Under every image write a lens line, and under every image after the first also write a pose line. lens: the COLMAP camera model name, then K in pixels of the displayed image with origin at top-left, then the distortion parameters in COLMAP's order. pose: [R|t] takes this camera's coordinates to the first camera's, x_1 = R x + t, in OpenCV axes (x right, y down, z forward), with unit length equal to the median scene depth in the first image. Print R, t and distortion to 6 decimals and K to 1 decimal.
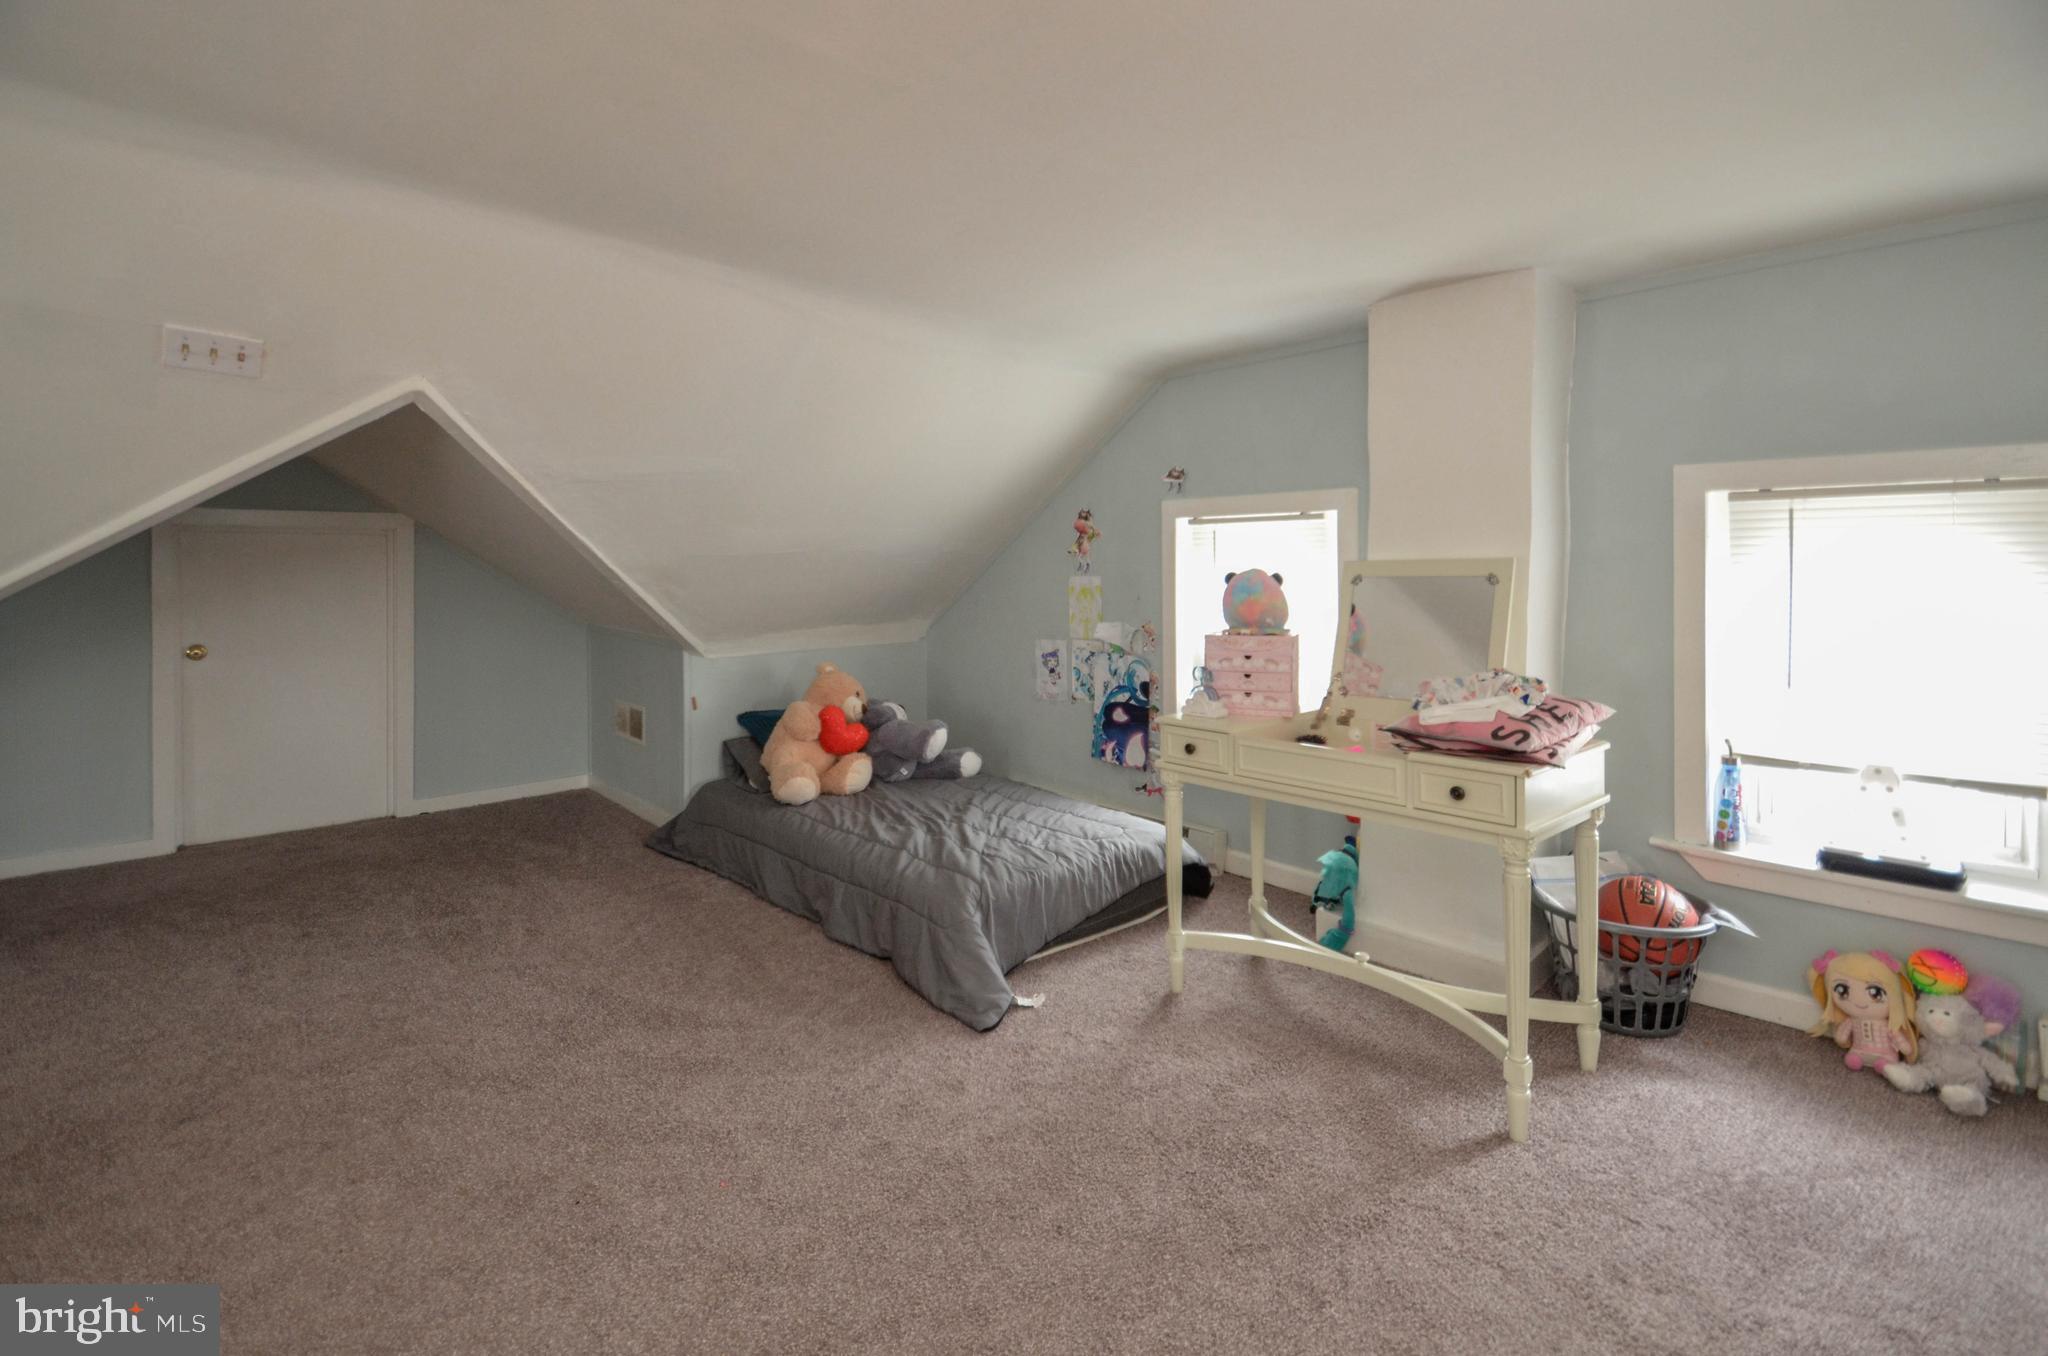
lens RADIAL K [[914.7, 0, 1024.7], [0, 914.7, 583.5], [0, 0, 1]] dist [-0.000563, -0.000169]
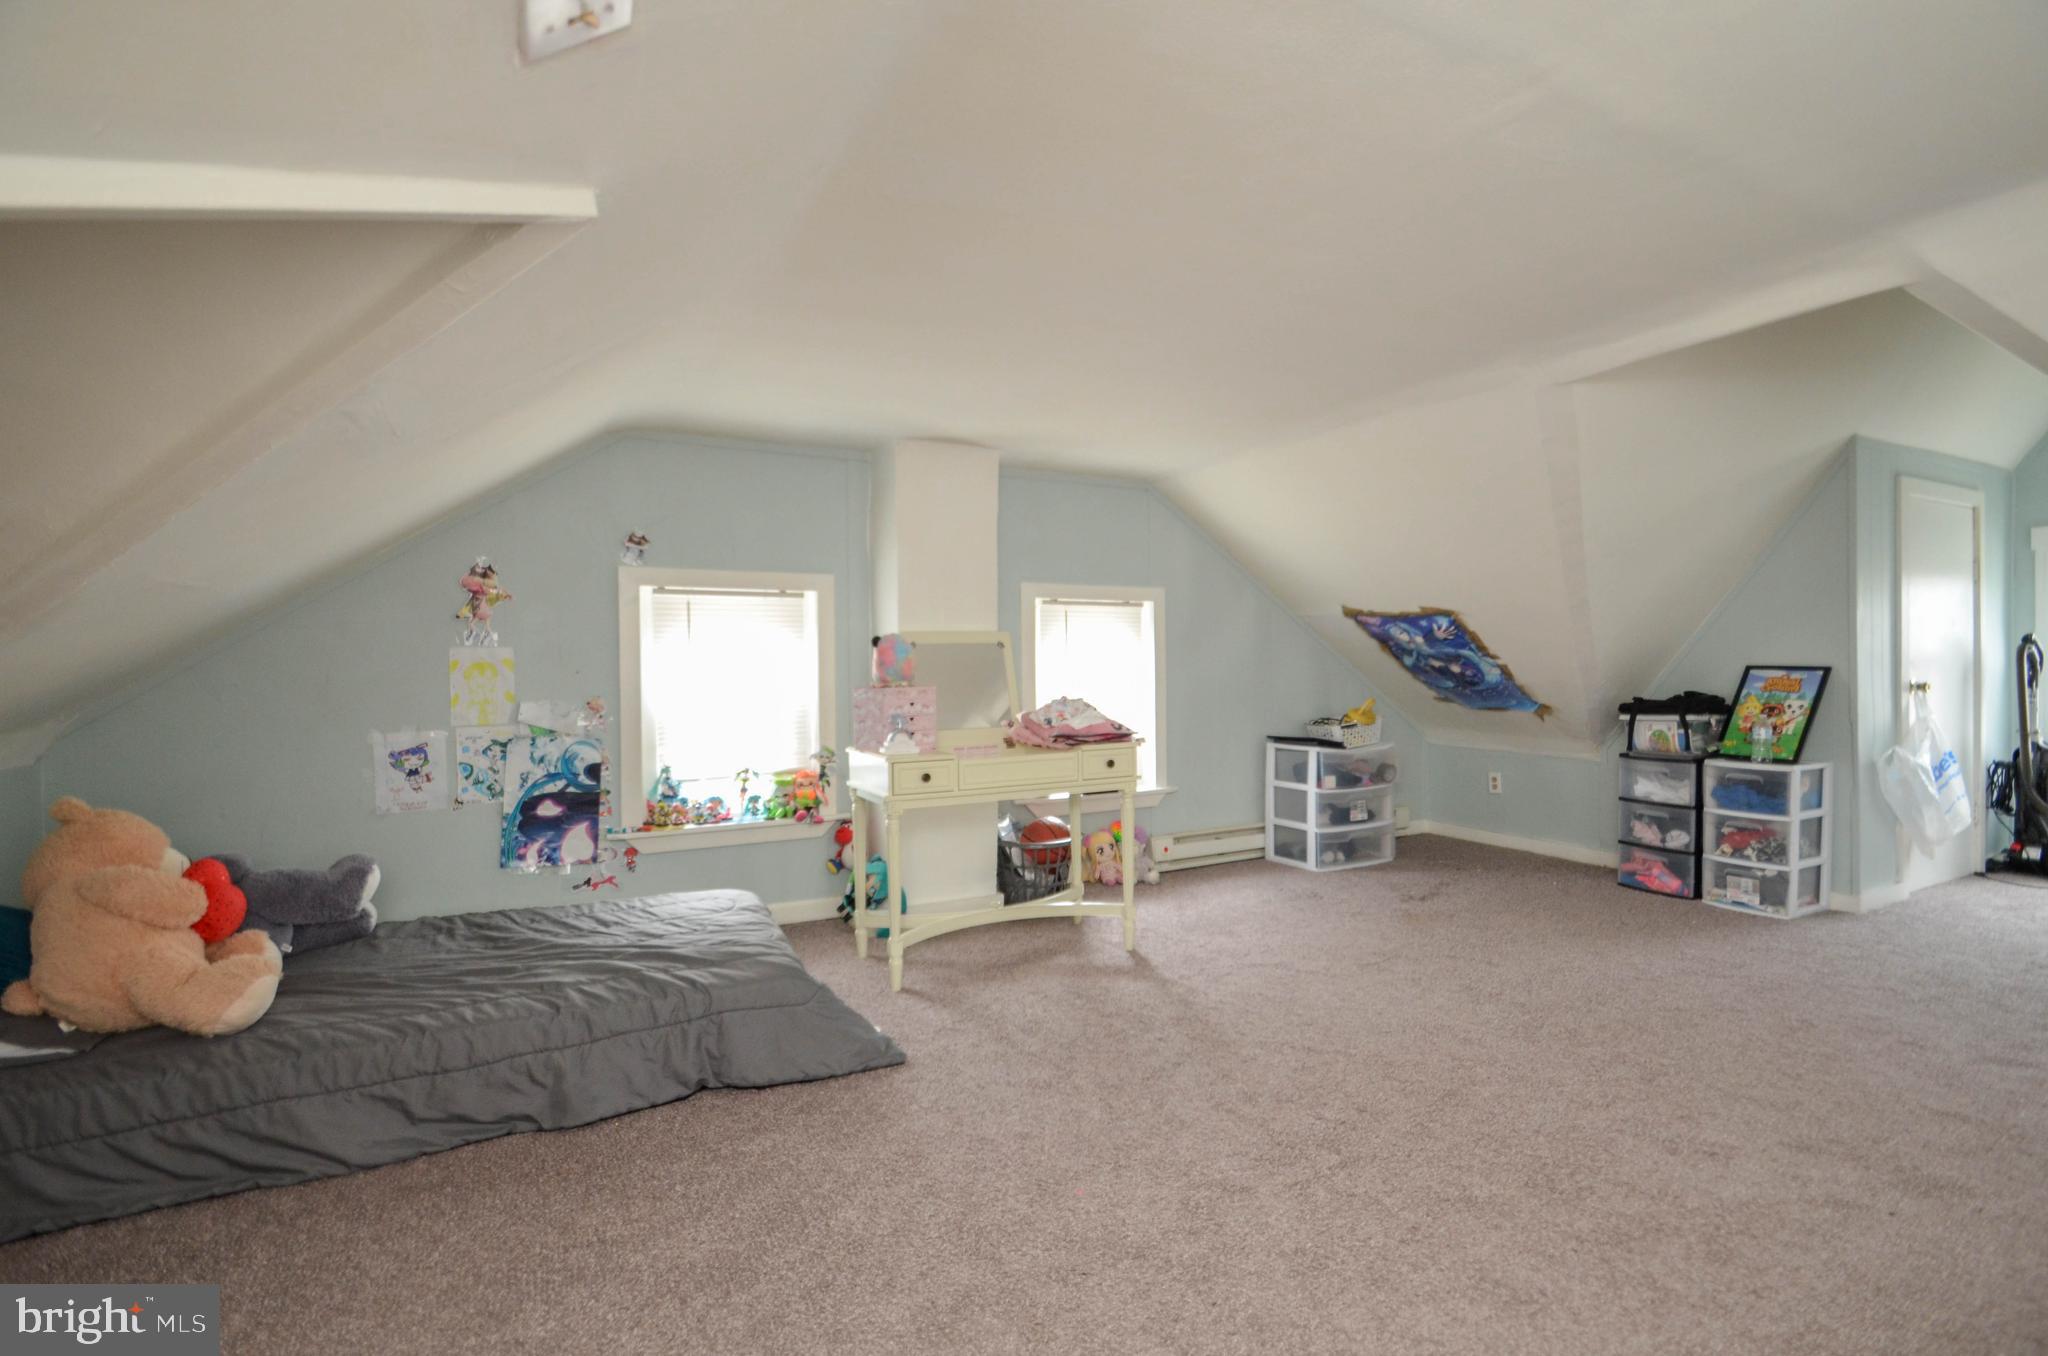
lens RADIAL K [[947.3, 0, 1025.9], [0, 947.3, 667.2], [0, 0, 1]] dist [-0.000744, -0.000631]
pose [[0.267640, -0.011296, 0.963453, -0.633907], [0.016144, 0.999843, 0.007238, 0.011790], [-0.963384, 0.013617, 0.267780, 0.326604]]
